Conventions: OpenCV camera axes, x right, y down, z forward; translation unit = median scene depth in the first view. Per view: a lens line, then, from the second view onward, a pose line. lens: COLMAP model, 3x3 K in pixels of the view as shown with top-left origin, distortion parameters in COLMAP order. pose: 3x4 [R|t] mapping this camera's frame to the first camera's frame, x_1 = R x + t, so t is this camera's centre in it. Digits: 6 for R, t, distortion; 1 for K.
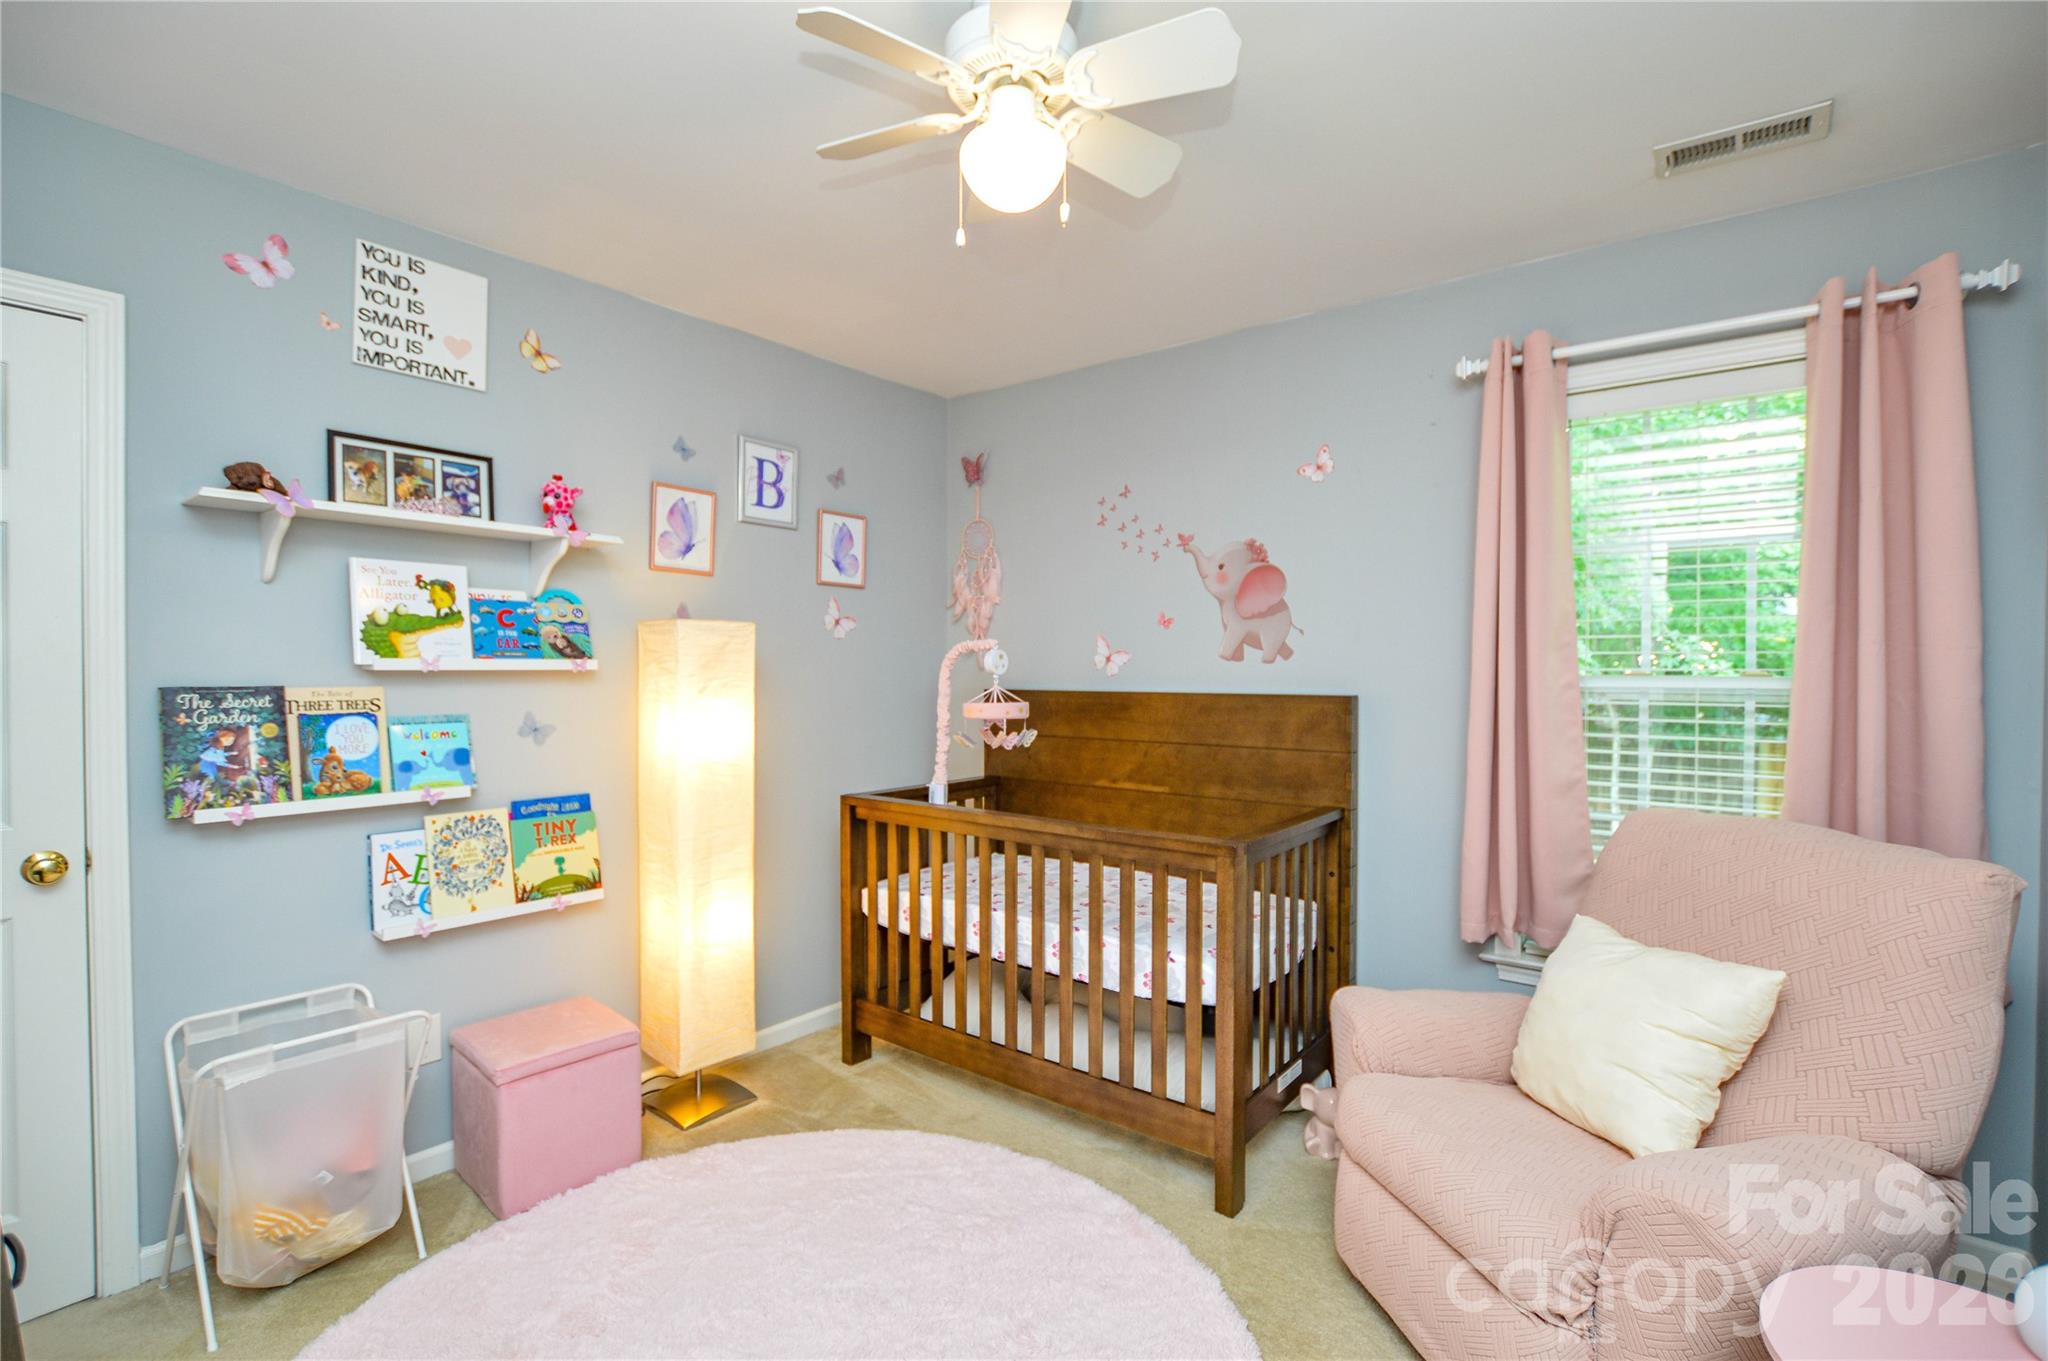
lens RADIAL K [[945.8, 0, 1024.0], [0, 945.8, 680.5], [0, 0, 1]] dist [-0.029217, -0.000208]
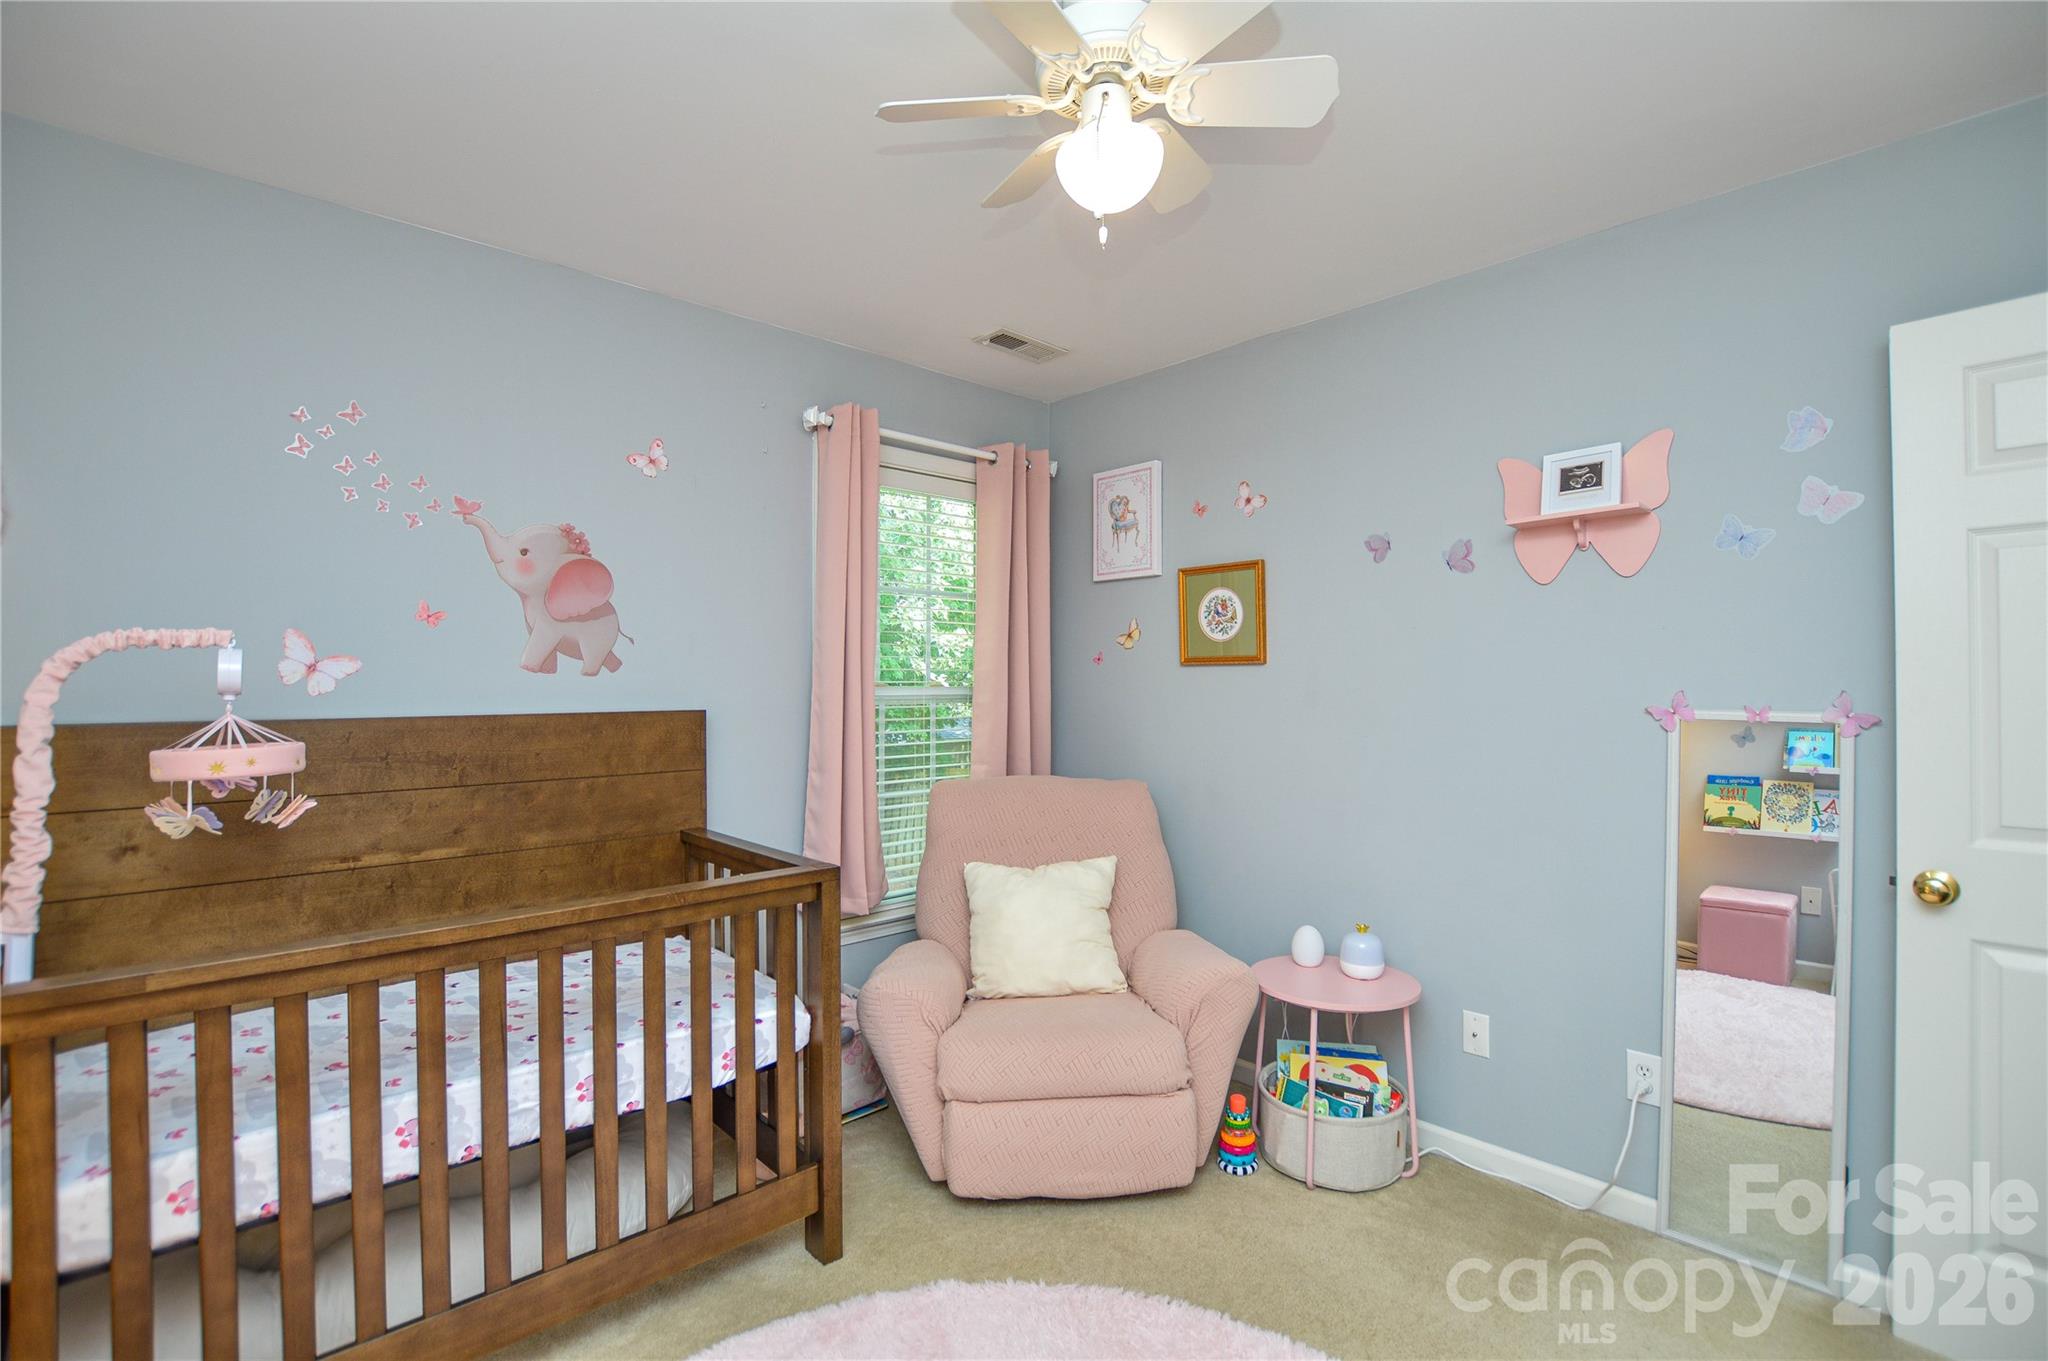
lens RADIAL K [[925.1, 0, 1063.6], [0, 925.1, 681.7], [0, 0, 1]] dist [-0.024459, 0.000832]
pose [[0.122298, -0.000883, 0.992493, -0.509253], [0.016583, 0.999862, -0.001154, -0.005370], [-0.992355, 0.016600, 0.122295, 0.489481]]
